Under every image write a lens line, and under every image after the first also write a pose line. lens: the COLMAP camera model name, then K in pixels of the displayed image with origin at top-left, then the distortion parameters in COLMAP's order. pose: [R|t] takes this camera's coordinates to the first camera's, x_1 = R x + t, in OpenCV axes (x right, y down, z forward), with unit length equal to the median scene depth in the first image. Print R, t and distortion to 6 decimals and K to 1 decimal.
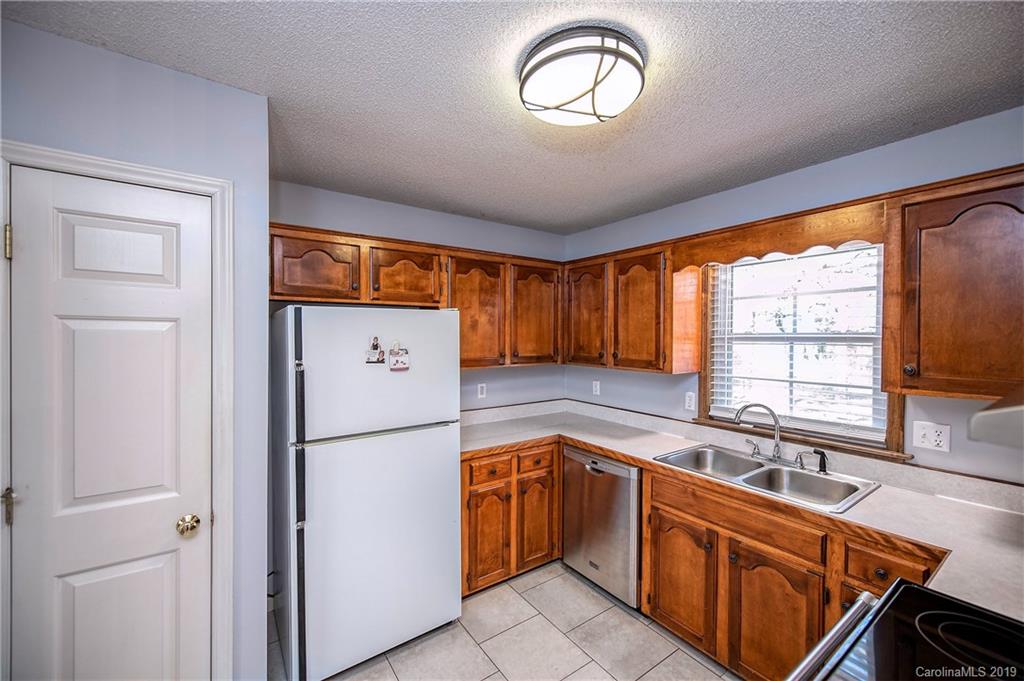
lens RADIAL K [[412.9, 0, 512.0], [0, 412.9, 340.5], [0, 0, 1]] dist [0.001295, -0.000093]
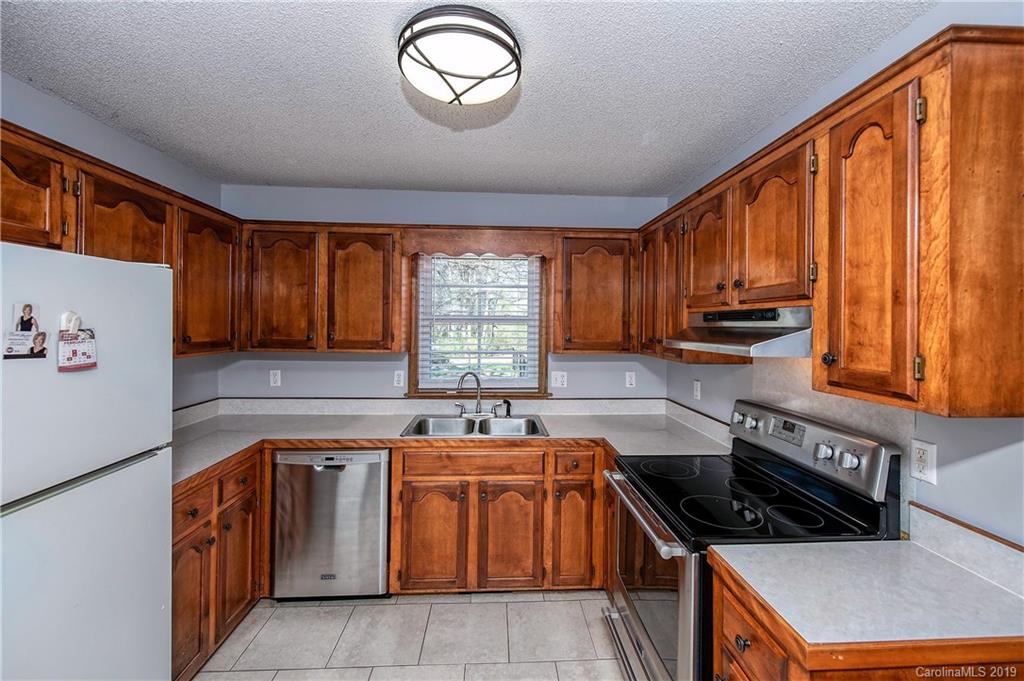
lens RADIAL K [[416.5, 0, 517.7], [0, 416.5, 322.8], [0, 0, 1]] dist [0.001791, -0.000167]
pose [[0.523475, 0.006319, 0.852018, -0.360092], [0.001299, 0.999965, -0.008215, 0.014641], [-0.852040, 0.005407, 0.523448, 0.199821]]
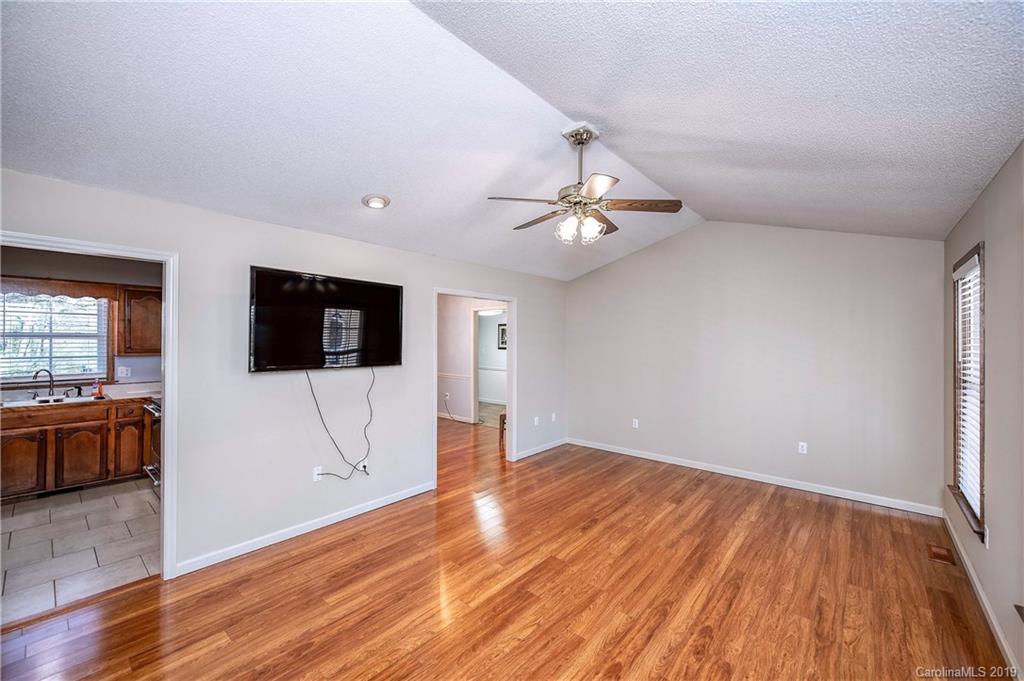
lens RADIAL K [[408.8, 0, 513.2], [0, 408.8, 336.8], [0, 0, 1]] dist [0.001092, 0.000212]
pose [[-0.243224, 0.002258, 0.969968, -1.644050], [0.005874, 0.999982, -0.000855, 0.012399], [-0.969952, 0.005489, -0.243233, -0.613700]]
